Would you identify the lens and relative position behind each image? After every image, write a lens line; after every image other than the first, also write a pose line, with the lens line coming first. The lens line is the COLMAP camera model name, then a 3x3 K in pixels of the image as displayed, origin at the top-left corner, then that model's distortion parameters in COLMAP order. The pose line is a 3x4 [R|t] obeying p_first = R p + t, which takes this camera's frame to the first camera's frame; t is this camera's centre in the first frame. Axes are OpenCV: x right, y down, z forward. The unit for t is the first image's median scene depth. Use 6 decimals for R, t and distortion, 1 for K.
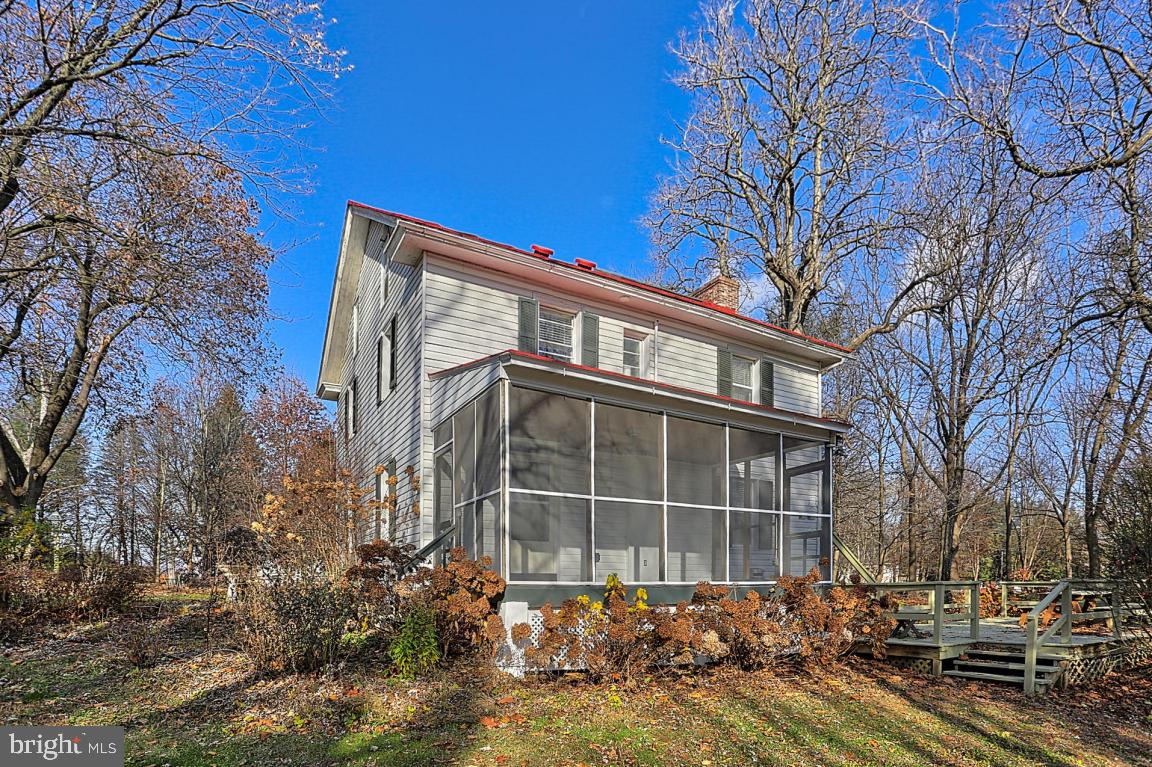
lens RADIAL K [[606.7, 0, 576.7], [0, 606.7, 453.8], [0, 0, 1]] dist [-0.033163, 0.001125]
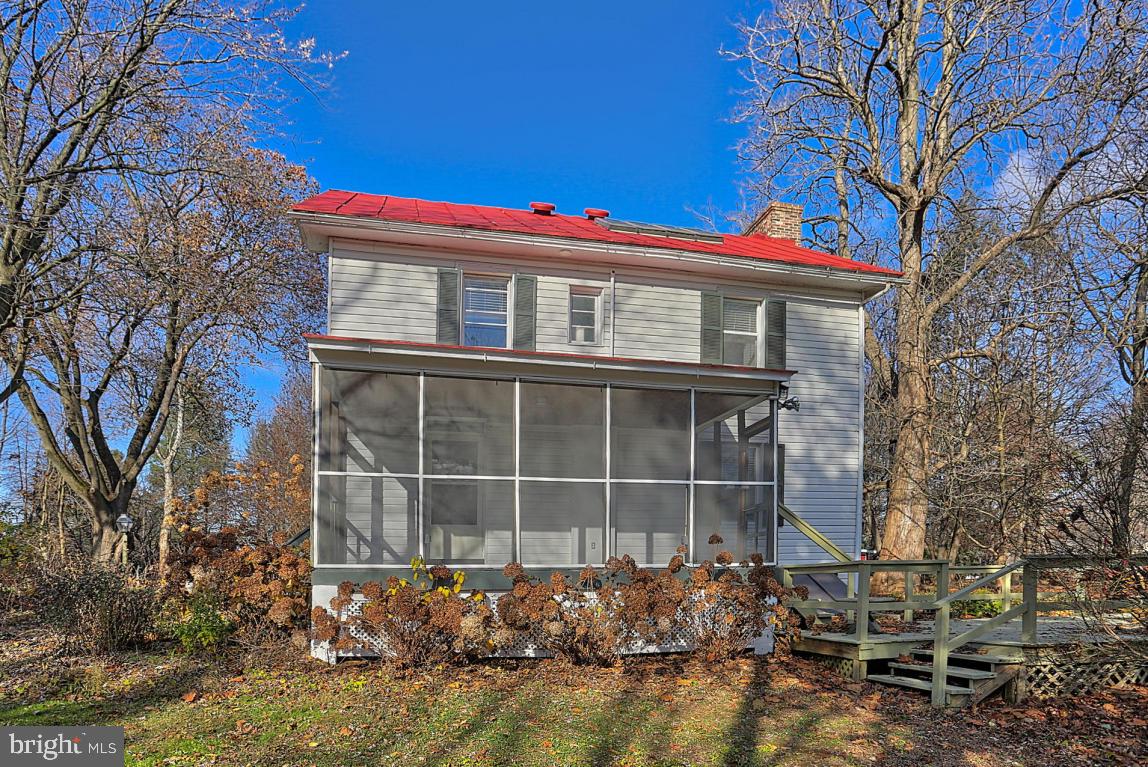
lens RADIAL K [[684.9, 0, 574.4], [0, 684.9, 433.5], [0, 0, 1]] dist [-0.031306, -0.000451]
pose [[0.957289, -0.068549, -0.280891, 0.378931], [0.069961, 0.997537, -0.005010, 0.018043], [0.280542, -0.014855, 0.959727, 0.028222]]
